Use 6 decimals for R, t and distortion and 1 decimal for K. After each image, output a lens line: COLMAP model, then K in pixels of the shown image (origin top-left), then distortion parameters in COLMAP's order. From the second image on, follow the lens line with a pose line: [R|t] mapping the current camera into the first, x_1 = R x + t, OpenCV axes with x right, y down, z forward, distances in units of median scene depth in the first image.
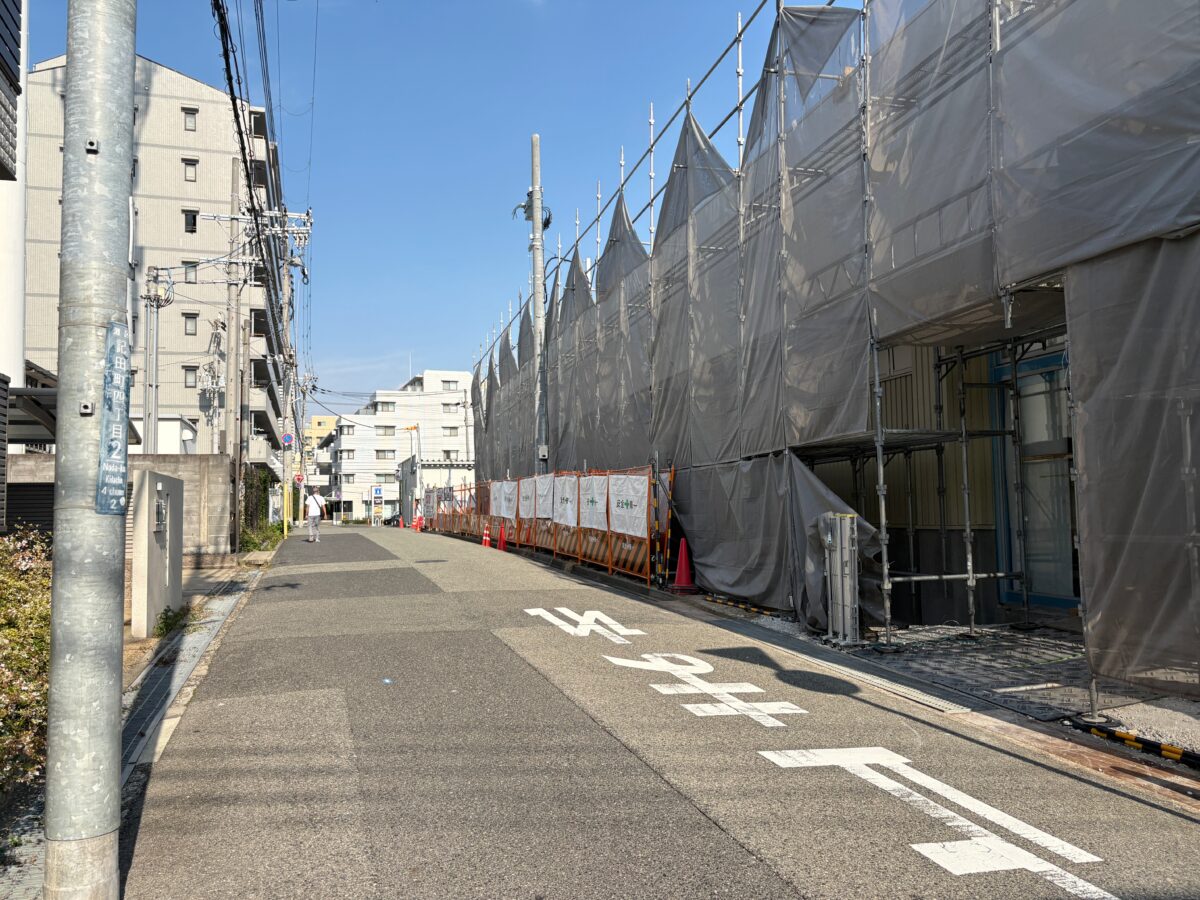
lens RADIAL K [[886.7, 0, 600.0], [0, 886.7, 450.0], [0, 0, 1]] dist [-0.002982, -0.001649]
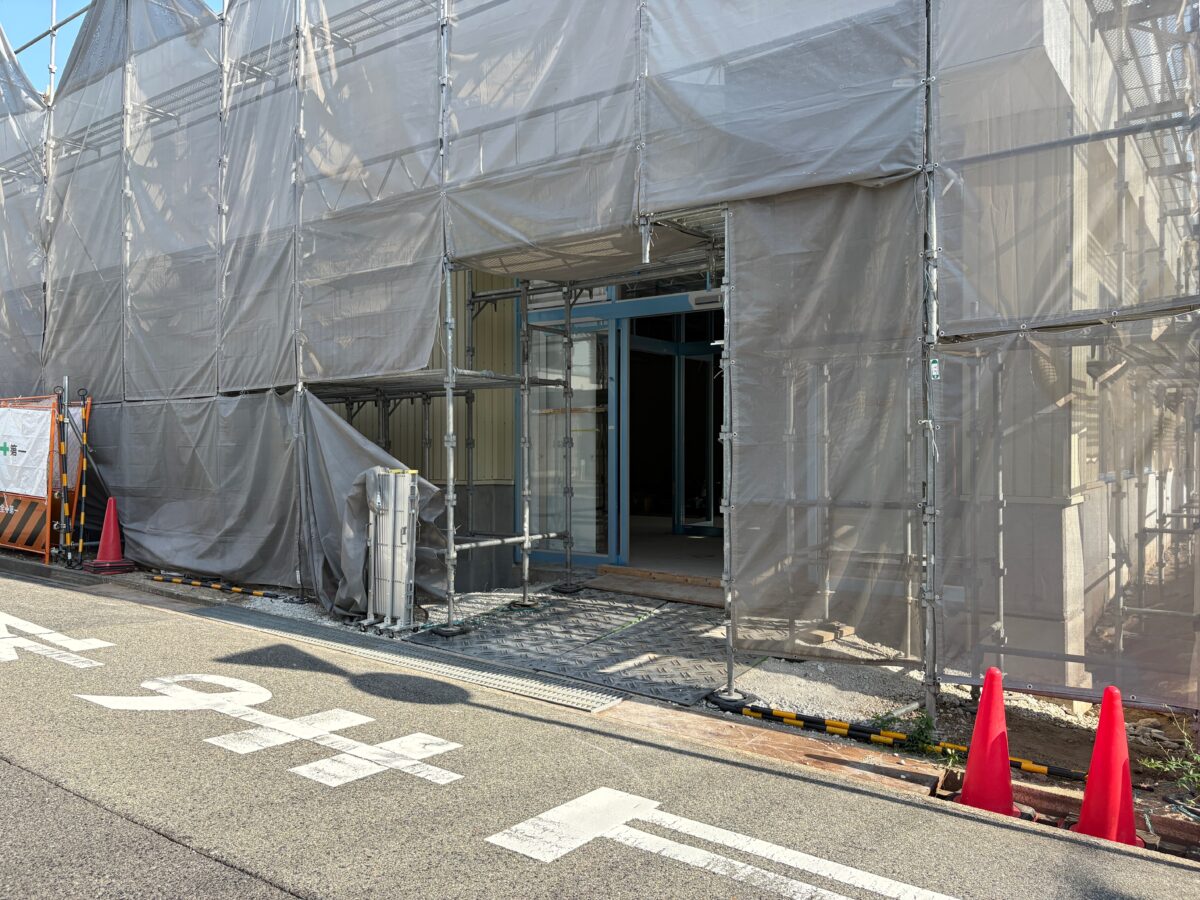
lens RADIAL K [[908.0, 0, 598.1], [0, 908.0, 438.8], [0, 0, 1]] dist [0.079070, -0.110550]
pose [[0.780164, 0.022987, 0.625152, -0.106738], [-0.054477, 0.998025, 0.031287, 0.008284], [-0.623198, -0.058466, 0.779875, 0.238073]]
